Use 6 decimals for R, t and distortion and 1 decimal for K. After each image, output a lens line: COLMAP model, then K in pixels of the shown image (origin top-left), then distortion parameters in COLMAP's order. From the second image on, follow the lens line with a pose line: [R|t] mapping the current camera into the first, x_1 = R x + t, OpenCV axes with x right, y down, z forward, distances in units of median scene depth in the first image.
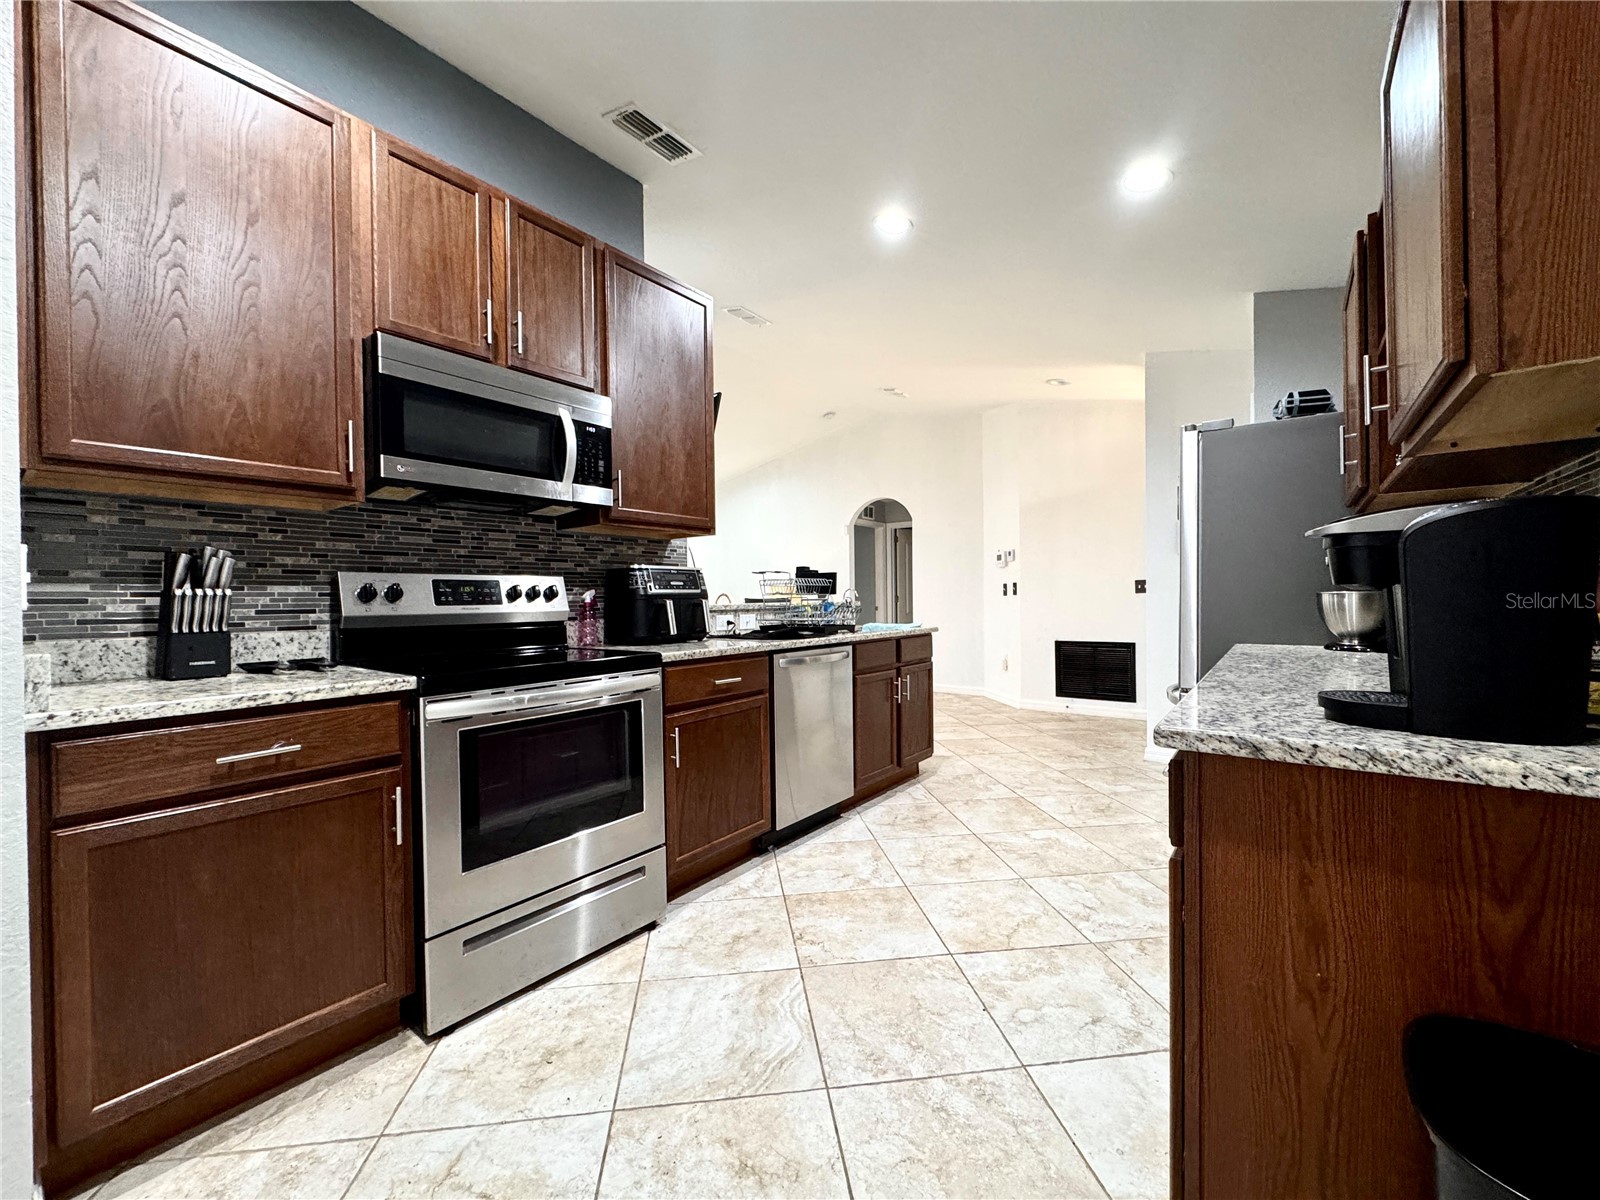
lens RADIAL K [[634.7, 0, 795.2], [0, 634.7, 606.3], [0, 0, 1]] dist [-0.002569, 0.000004]
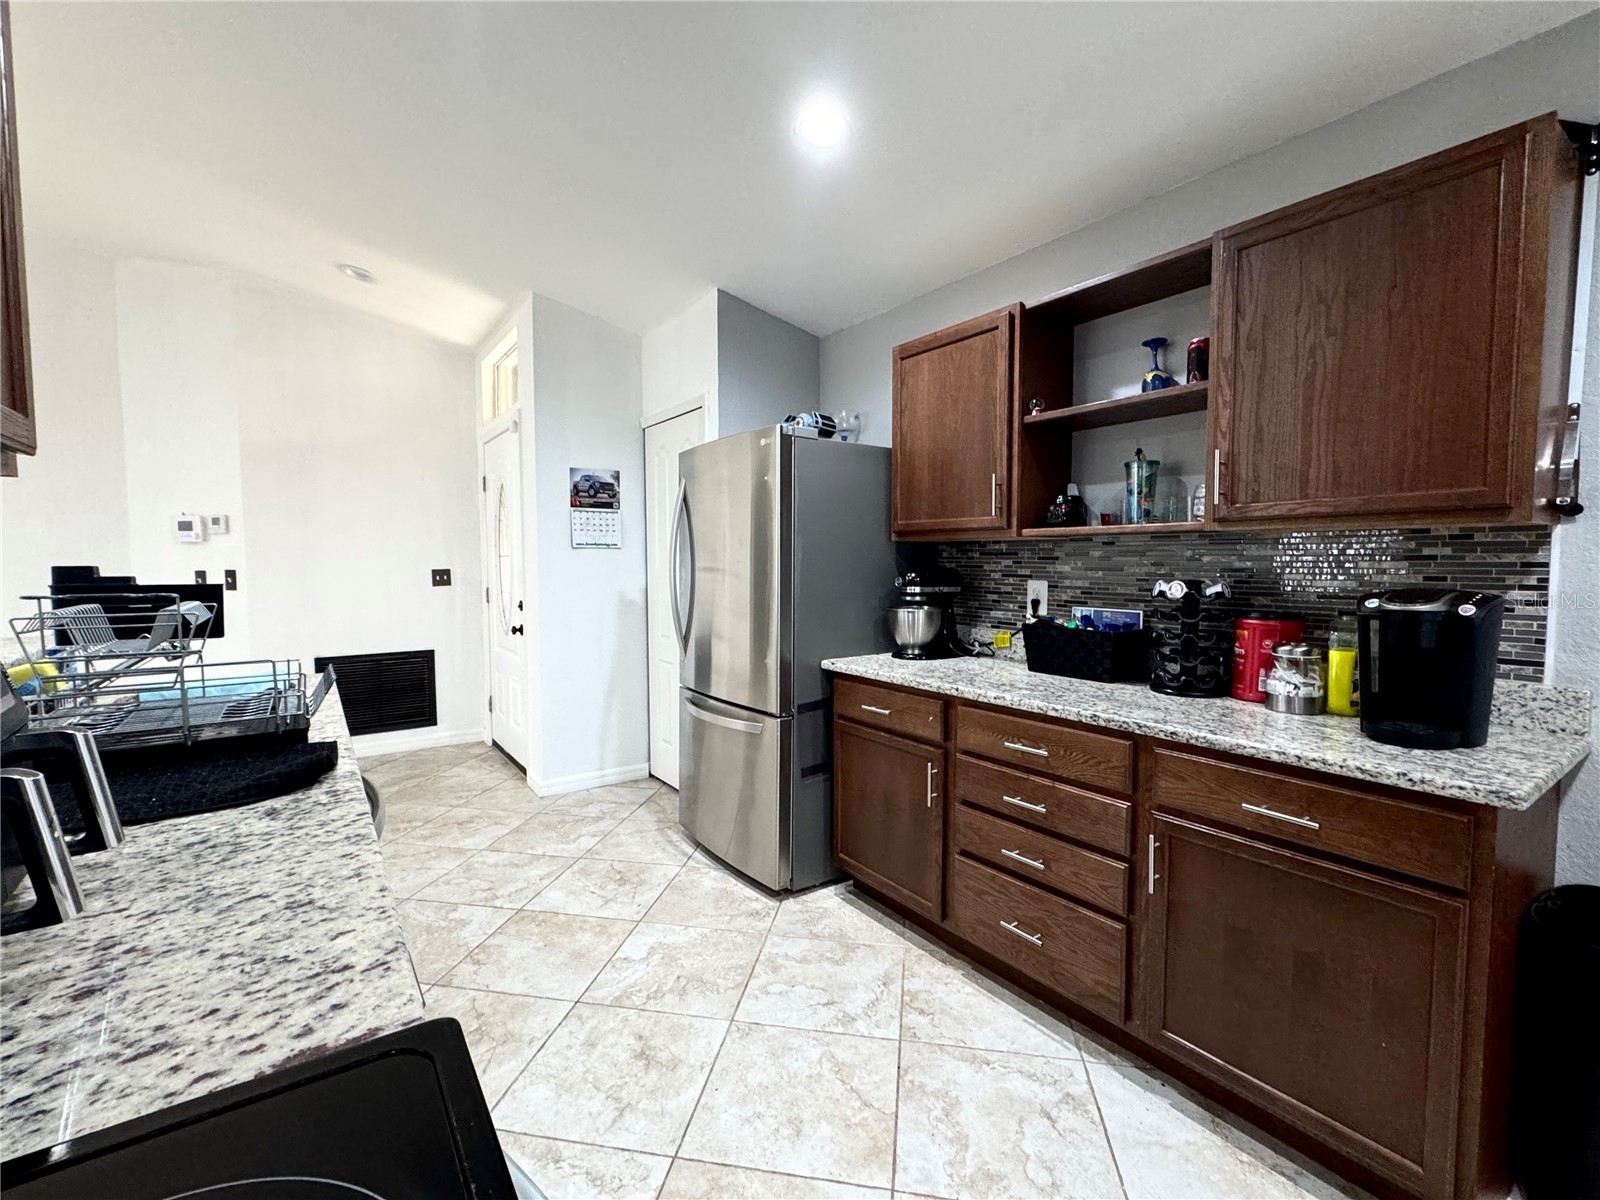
lens RADIAL K [[715.9, 0, 799.4], [0, 715.9, 601.5], [0, 0, 1]] dist [-0.002791, 0.001234]
pose [[0.295027, -0.046760, 0.954344, -0.298862], [0.009698, 0.998897, 0.045945, -0.066456], [-0.955440, -0.004300, 0.295155, 0.552424]]
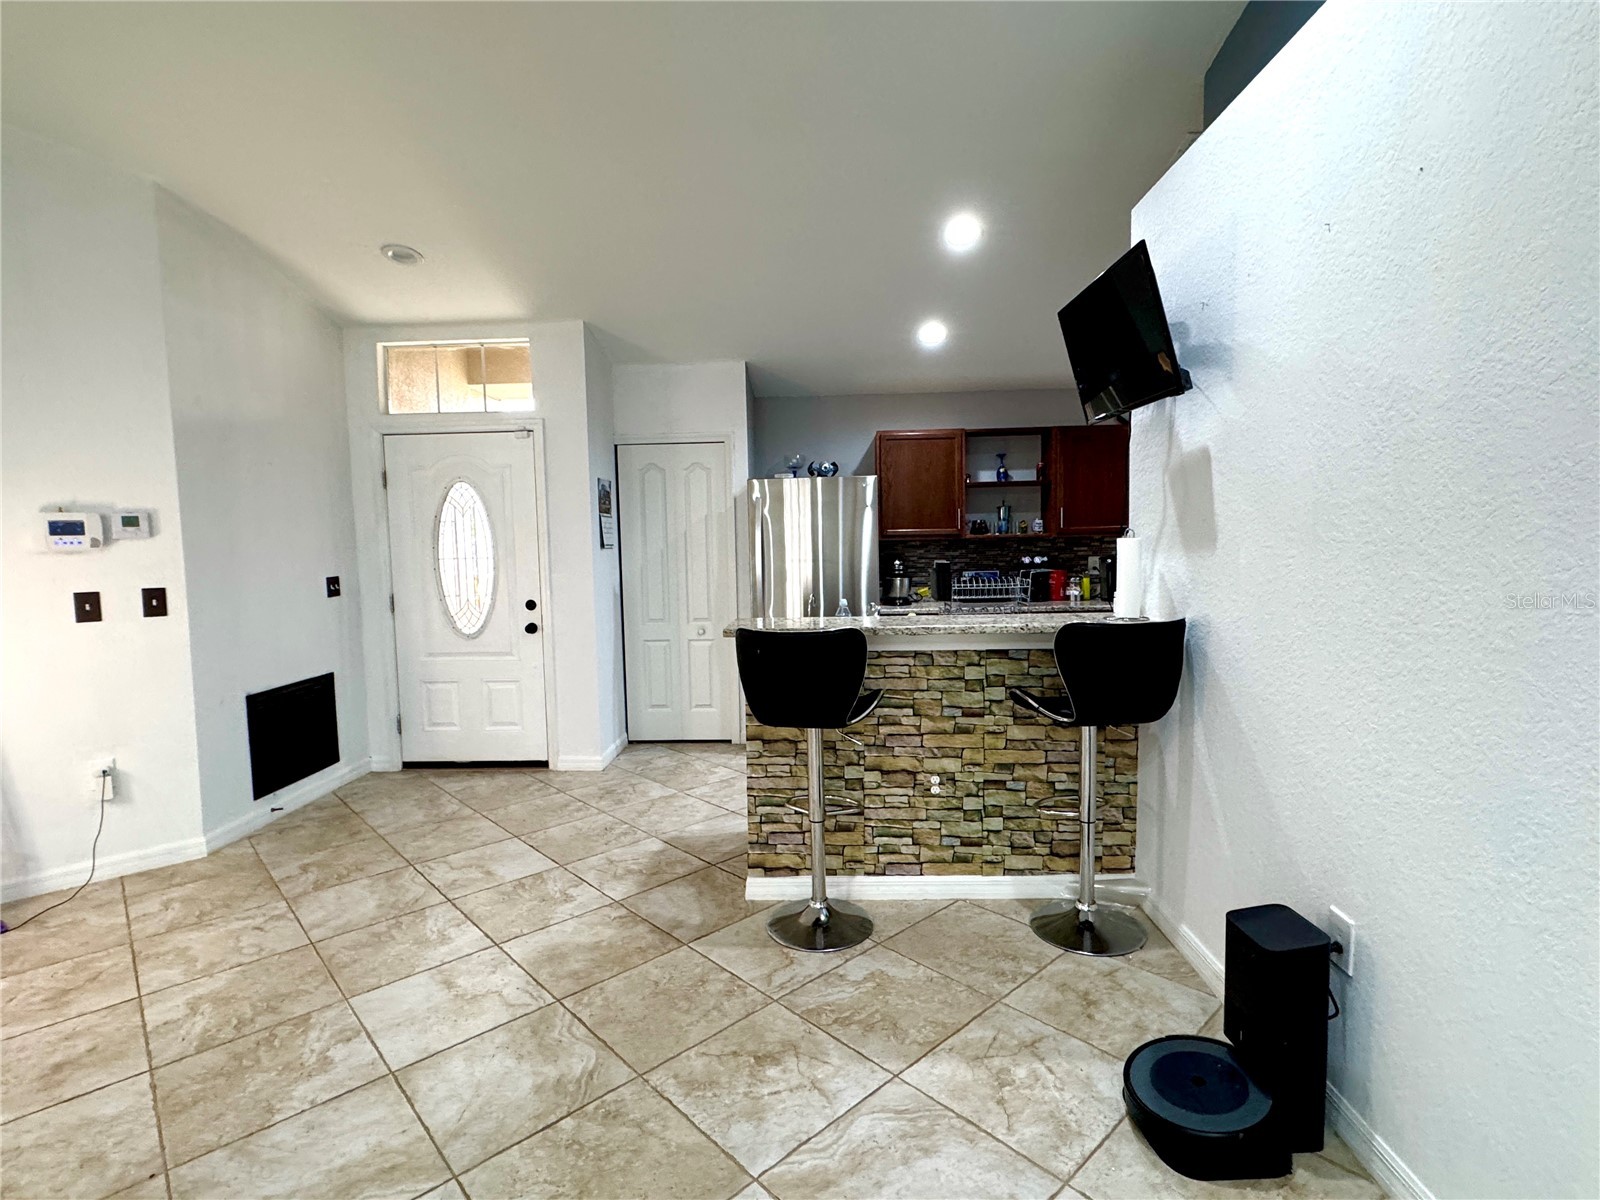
lens RADIAL K [[781.3, 0, 798.0], [0, 781.3, 604.7], [0, 0, 1]] dist [-0.001850, -0.001652]
pose [[-0.585201, -0.041766, 0.809812, -0.713325], [0.037367, 0.996223, 0.078383, -0.103144], [-0.810027, 0.076130, -0.581430, 1.909030]]
